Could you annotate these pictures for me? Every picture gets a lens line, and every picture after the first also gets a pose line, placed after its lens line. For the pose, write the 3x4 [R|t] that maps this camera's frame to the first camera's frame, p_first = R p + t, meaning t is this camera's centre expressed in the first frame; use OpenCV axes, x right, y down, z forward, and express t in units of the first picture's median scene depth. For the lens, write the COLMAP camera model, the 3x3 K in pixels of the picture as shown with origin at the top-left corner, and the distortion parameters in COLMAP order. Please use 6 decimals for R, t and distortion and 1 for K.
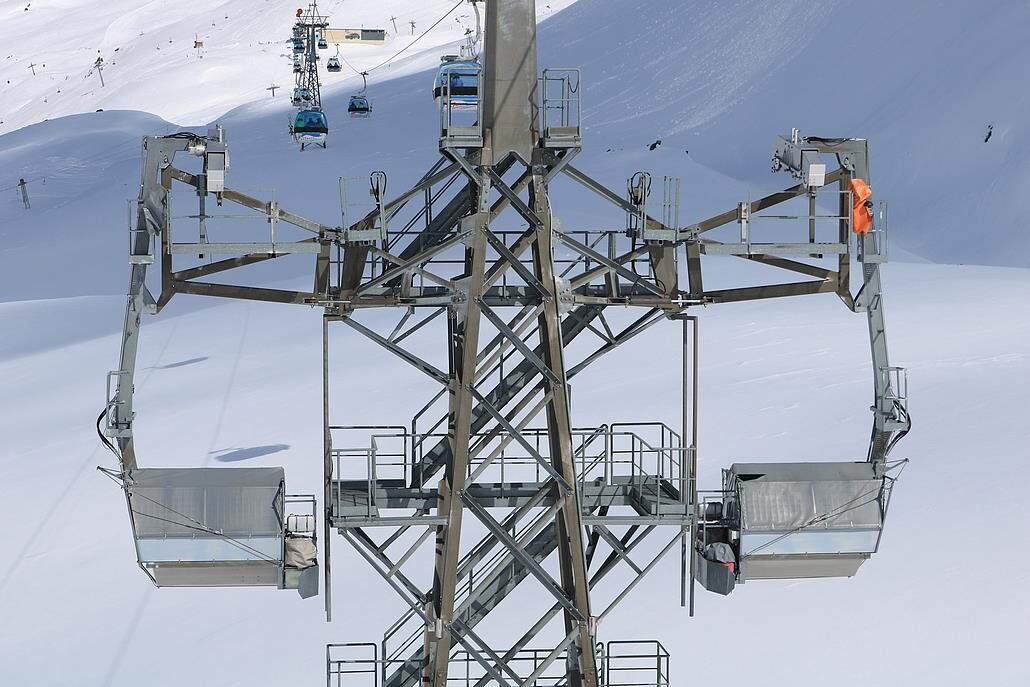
lens RADIAL K [[2535.8, 0, 515.0], [0, 2535.8, 343.5], [0, 0, 1]] dist [0.056766, -0.102042]
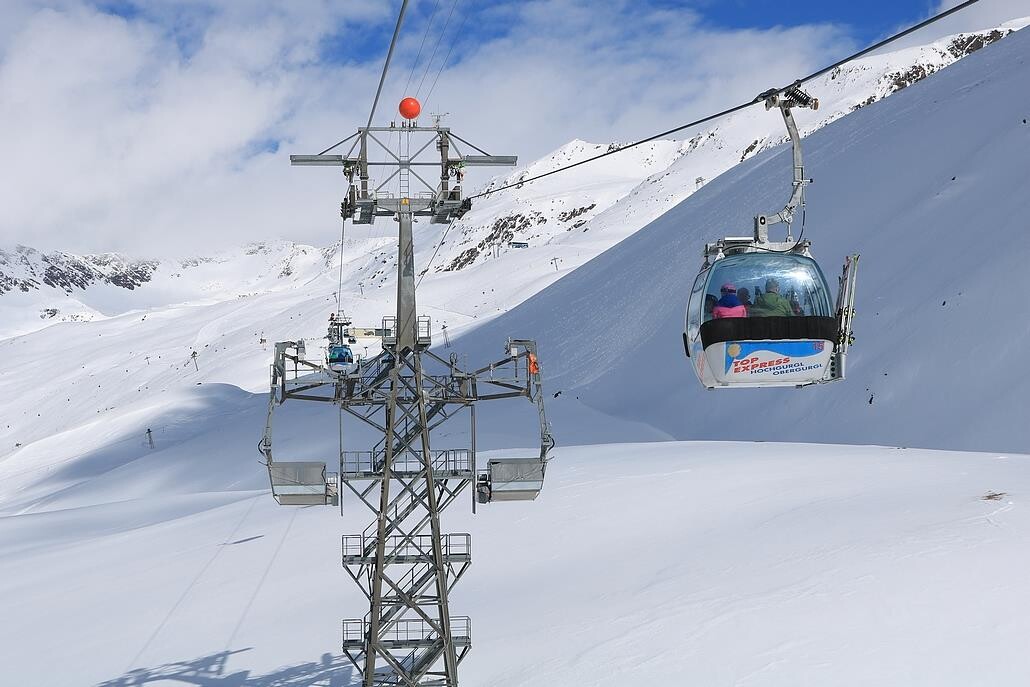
lens RADIAL K [[1777.0, 0, 515.0], [0, 1777.0, 343.5], [0, 0, 1]] dist [-0.018852, -0.011513]
pose [[0.999726, -0.015077, 0.017922, 0.081352], [0.017020, 0.993364, -0.113744, 0.143630], [-0.016088, 0.114017, 0.993348, -0.930401]]
